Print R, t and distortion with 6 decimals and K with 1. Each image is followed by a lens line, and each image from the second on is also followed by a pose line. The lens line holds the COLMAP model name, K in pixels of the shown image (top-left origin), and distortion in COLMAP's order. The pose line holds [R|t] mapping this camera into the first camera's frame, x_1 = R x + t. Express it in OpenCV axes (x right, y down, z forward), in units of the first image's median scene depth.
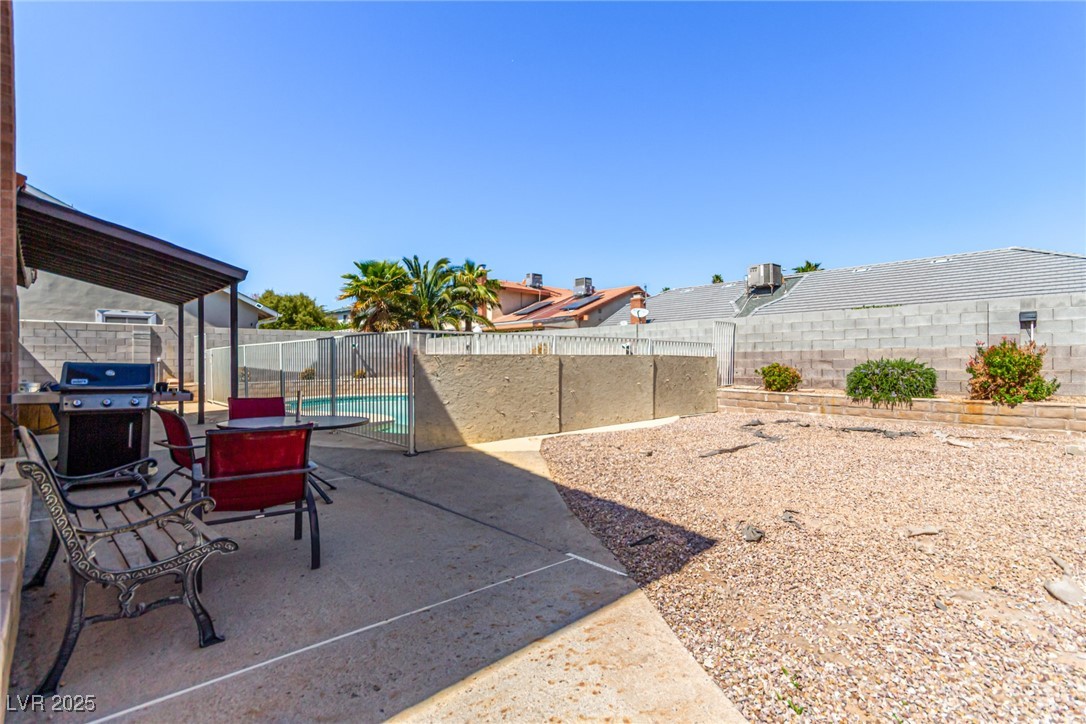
lens RADIAL K [[502.4, 0, 545.5], [0, 502.4, 363.2], [0, 0, 1]] dist [-0.000991, -0.000092]
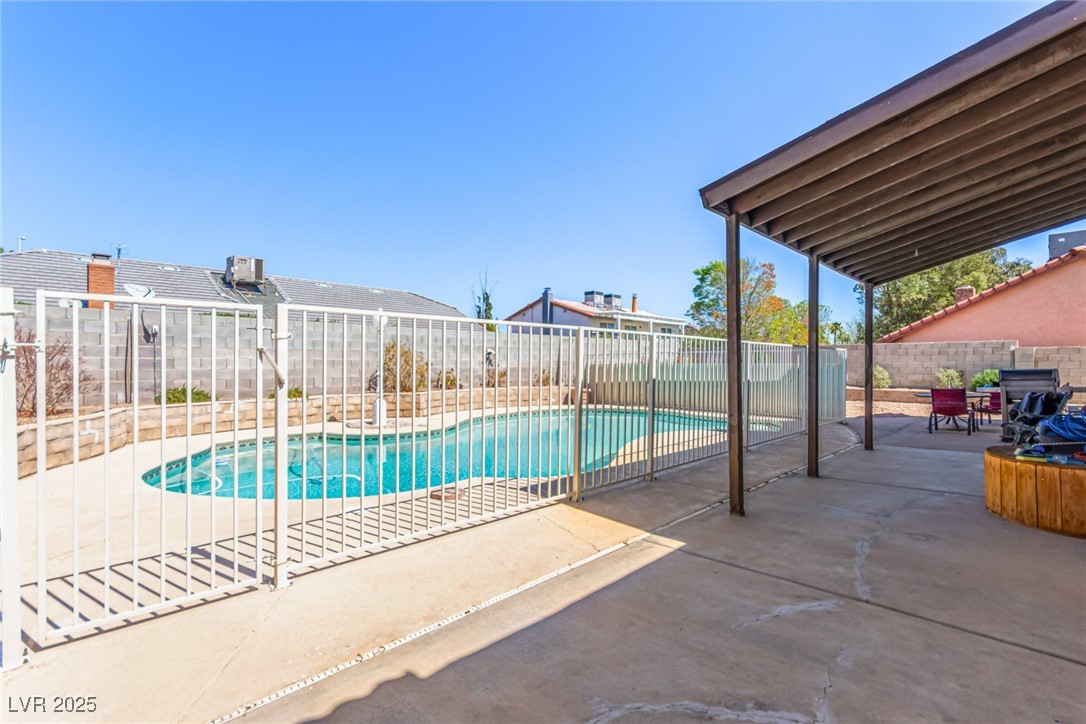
lens RADIAL K [[502.4, 0, 545.5], [0, 502.4, 363.2], [0, 0, 1]] dist [-0.000991, -0.000092]
pose [[-0.018568, 0.005346, 0.999813, -0.488578], [0.002219, 0.999983, -0.005306, -0.004335], [-0.999825, 0.002120, -0.018580, 0.518101]]
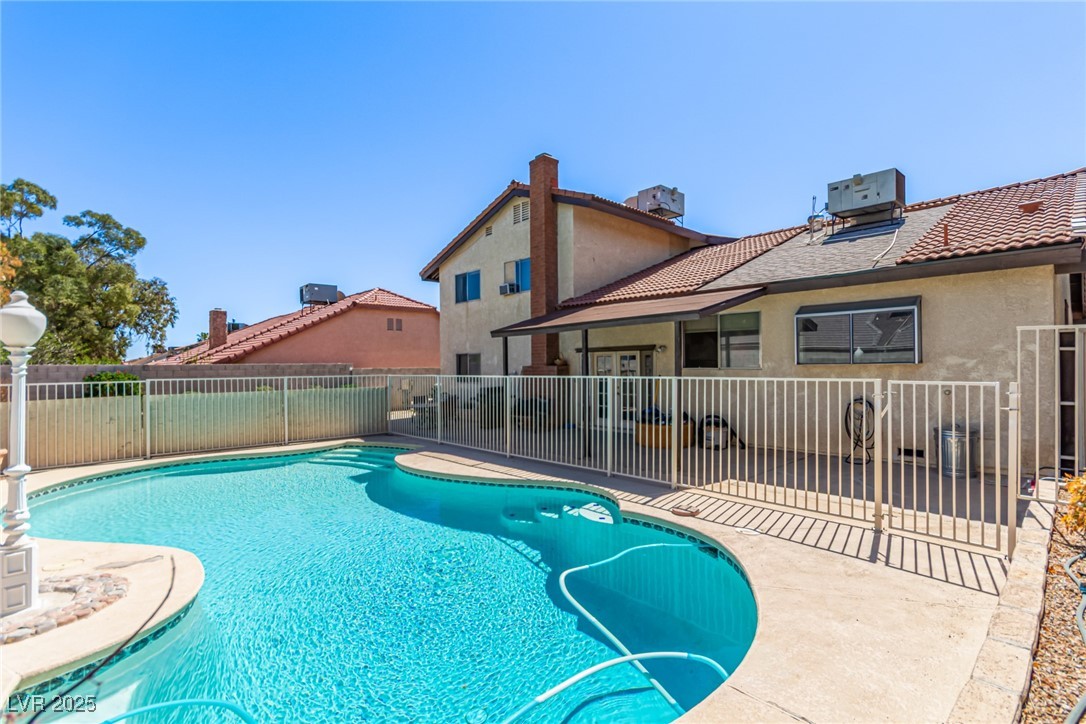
lens RADIAL K [[513.9, 0, 547.3], [0, 513.9, 362.6], [0, 0, 1]] dist [-0.001298, -0.000231]
pose [[-0.999735, 0.017877, 0.014526, -0.244254], [0.017844, 0.999838, -0.002412, -0.026146], [-0.014567, -0.002152, -0.999892, 0.788952]]
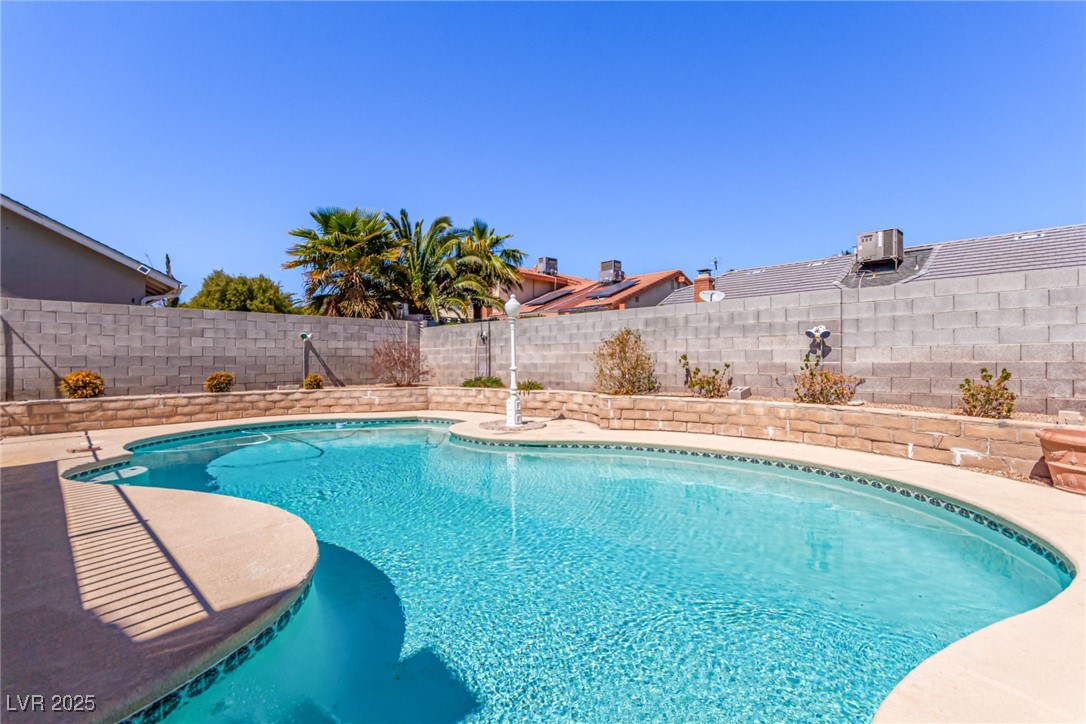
lens RADIAL K [[505.0, 0, 550.1], [0, 505.0, 364.0], [0, 0, 1]] dist [0.005937, 0.000586]
pose [[0.999767, 0.003408, 0.021309, -0.067583], [-0.003414, 0.999994, 0.000255, -0.001445], [-0.021308, -0.000327, 0.999773, 0.283914]]
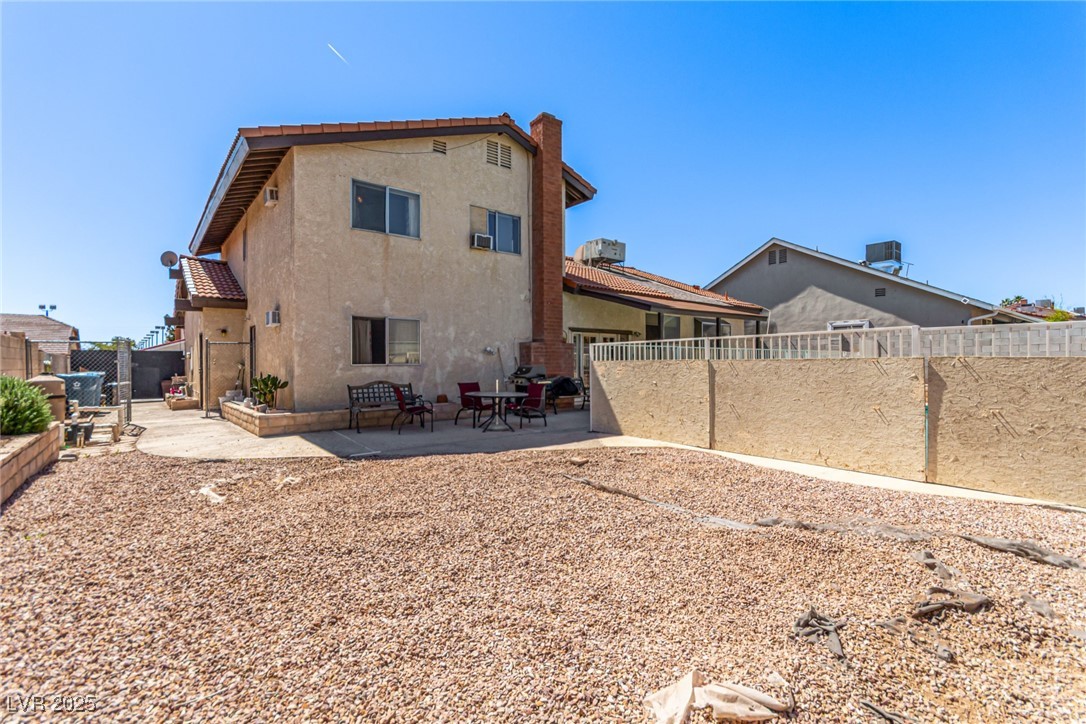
lens RADIAL K [[502.4, 0, 545.5], [0, 502.4, 363.2], [0, 0, 1]] dist [-0.000991, -0.000092]
pose [[-0.102901, 0.004126, -0.994683, 0.293814], [0.001255, 0.999991, 0.004018, -0.004682], [0.994691, -0.000834, -0.102906, 0.255534]]
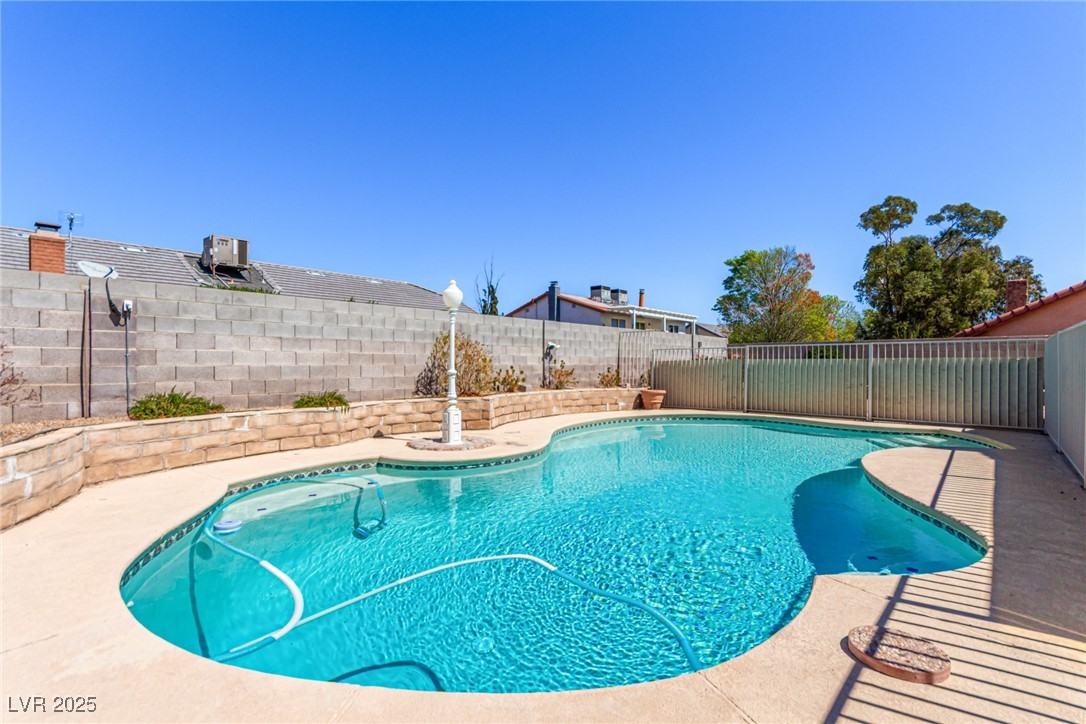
lens RADIAL K [[502.4, 0, 545.5], [0, 502.4, 363.2], [0, 0, 1]] dist [-0.000991, -0.000092]
pose [[-0.071036, 0.006790, 0.997451, -0.375576], [0.005026, 0.999967, -0.006449, -0.001188], [-0.997461, 0.004556, -0.071068, 0.610181]]
